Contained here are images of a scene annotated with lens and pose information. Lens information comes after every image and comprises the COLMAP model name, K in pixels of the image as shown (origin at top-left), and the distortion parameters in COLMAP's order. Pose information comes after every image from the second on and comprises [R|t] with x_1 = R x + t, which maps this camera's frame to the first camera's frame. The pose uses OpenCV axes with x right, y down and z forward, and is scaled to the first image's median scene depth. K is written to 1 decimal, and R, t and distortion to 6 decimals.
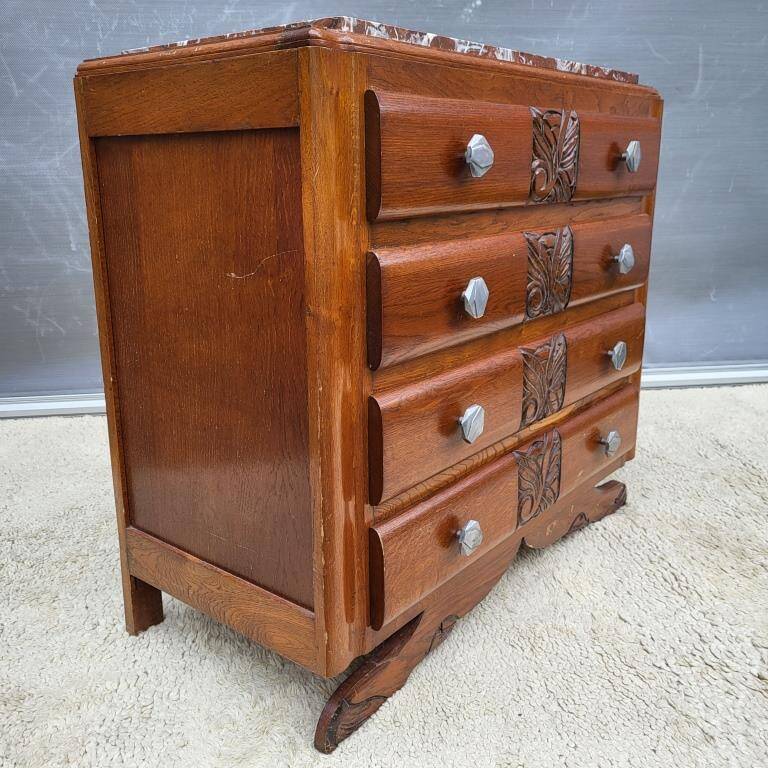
lens RADIAL K [[788.4, 0, 391.4], [0, 788.4, 377.9], [0, 0, 1]] dist [0.027417, 0.000000]
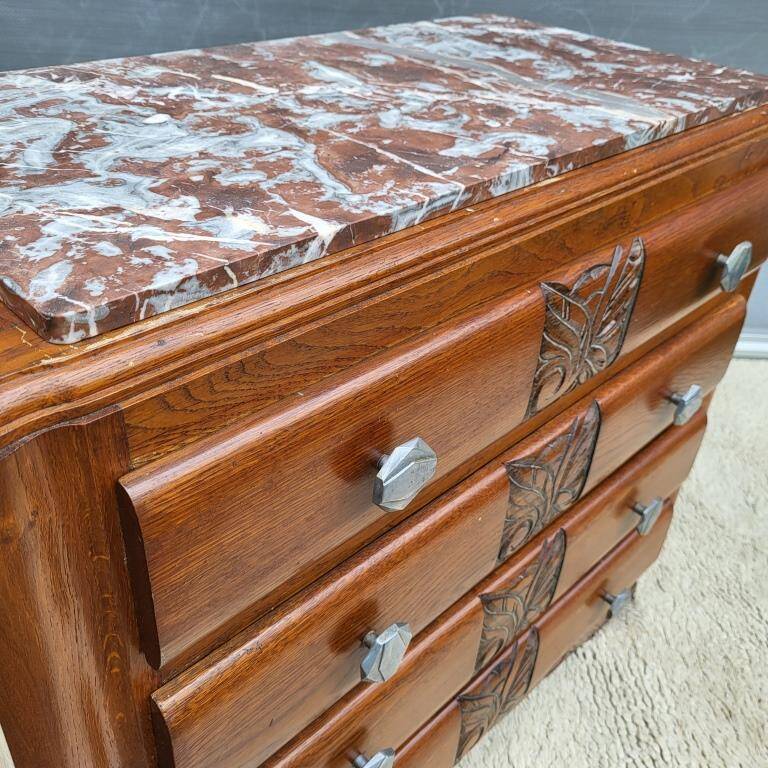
lens RADIAL K [[787.7, 0, 385.0], [0, 787.7, 371.6], [0, 0, 1]] dist [0.011388, 0.000000]
pose [[0.990538, 0.124694, -0.057330, 0.106360], [-0.099858, 0.941387, 0.322210, -0.450057], [0.094147, -0.313436, 0.944931, 0.472081]]
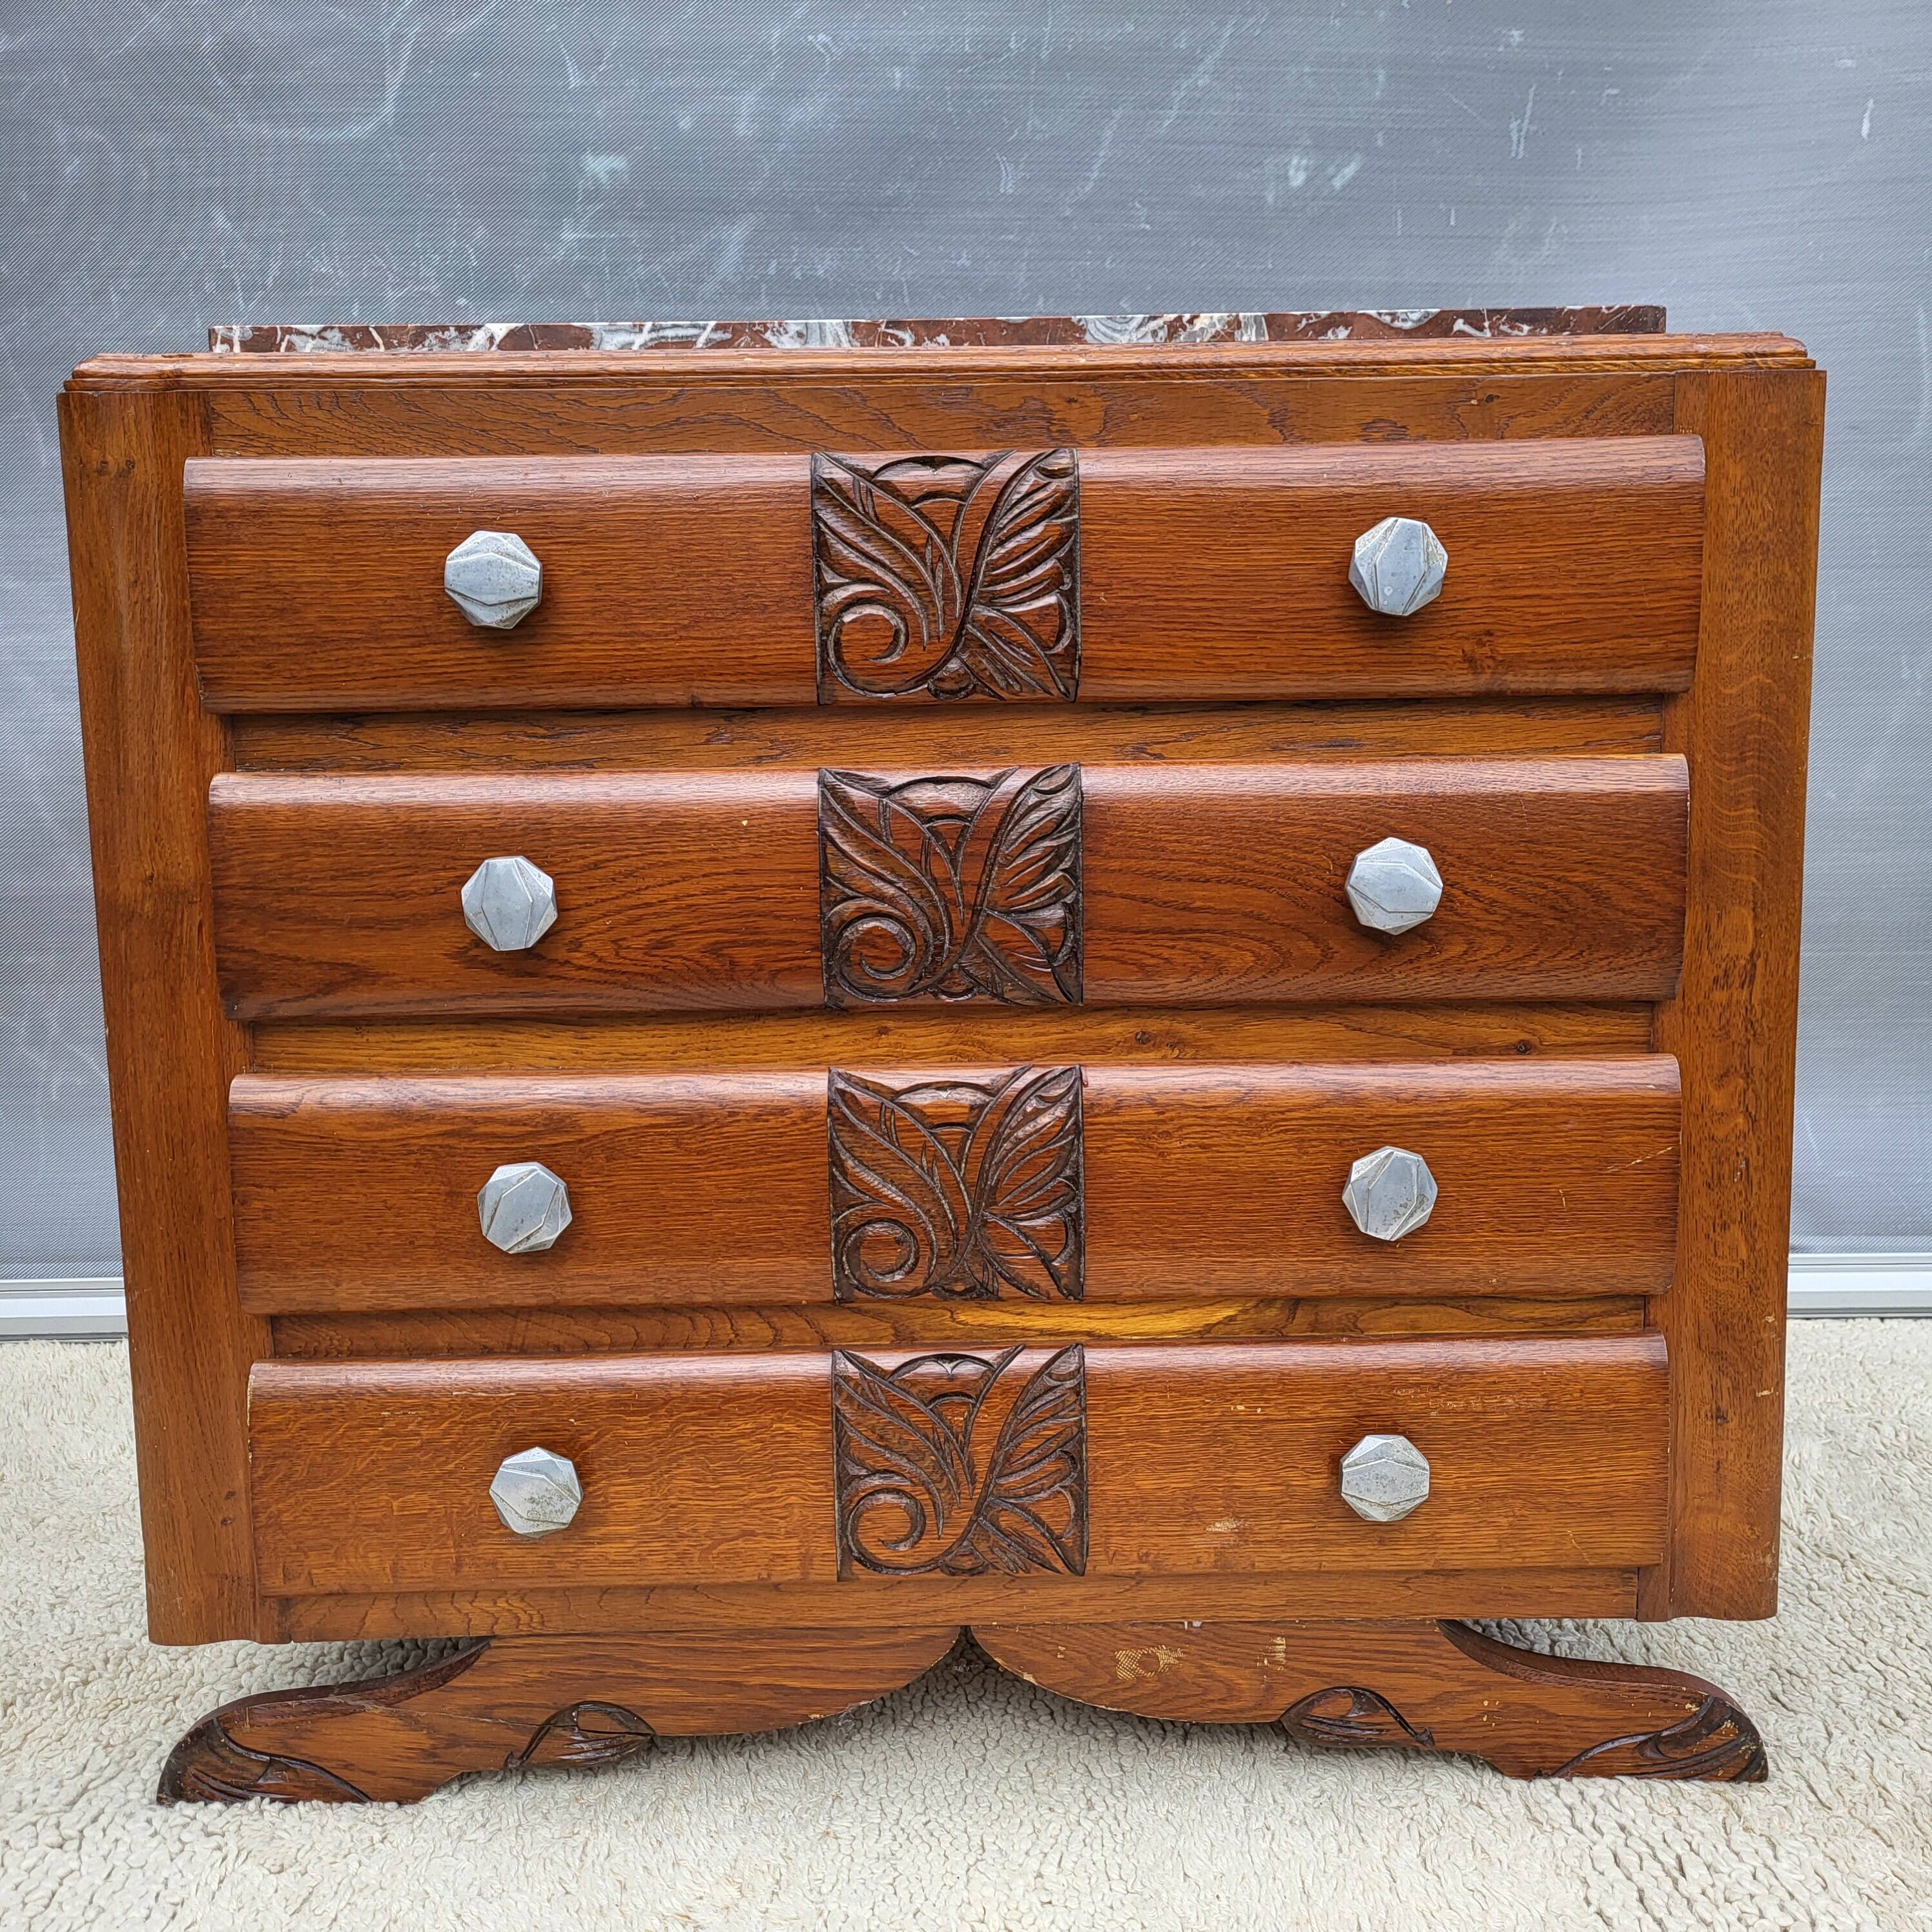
lens RADIAL K [[1983.3, 0, 990.2], [0, 1983.3, 932.3], [0, 0, 1]] dist [0.027417, 0.000000]
pose [[0.630512, 0.109823, -0.768371, 1.014087], [-0.193427, 0.980940, -0.018518, -0.109515], [0.751692, 0.160300, 0.639737, 0.472725]]
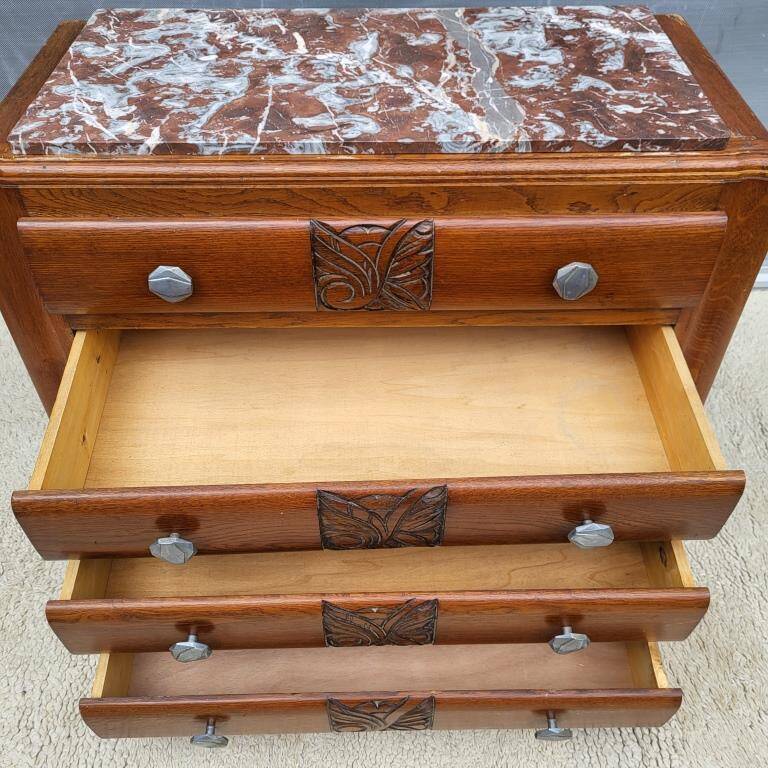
lens RADIAL K [[788.4, 0, 381.7], [0, 788.4, 394.7], [0, 0, 1]] dist [0.027417, 0.000000]
pose [[0.630697, 0.553034, -0.544403, 0.779330], [-0.202930, 0.794647, 0.572150, -0.690833], [0.749026, -0.250377, 0.613409, 0.496808]]
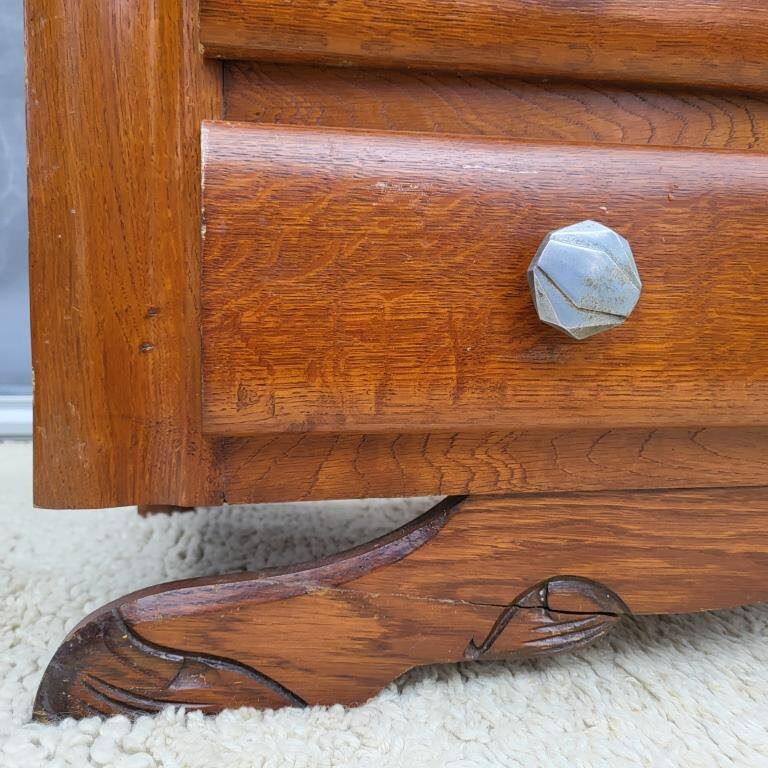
lens RADIAL K [[788.4, 0, 376.1], [0, 788.4, 382.6], [0, 0, 1]] dist [0.027417, 0.000000]
pose [[0.754876, 0.079946, -0.650977, 0.246199], [-0.192860, 0.975719, -0.103813, 0.296229], [0.626871, 0.203914, 0.751965, 0.718667]]
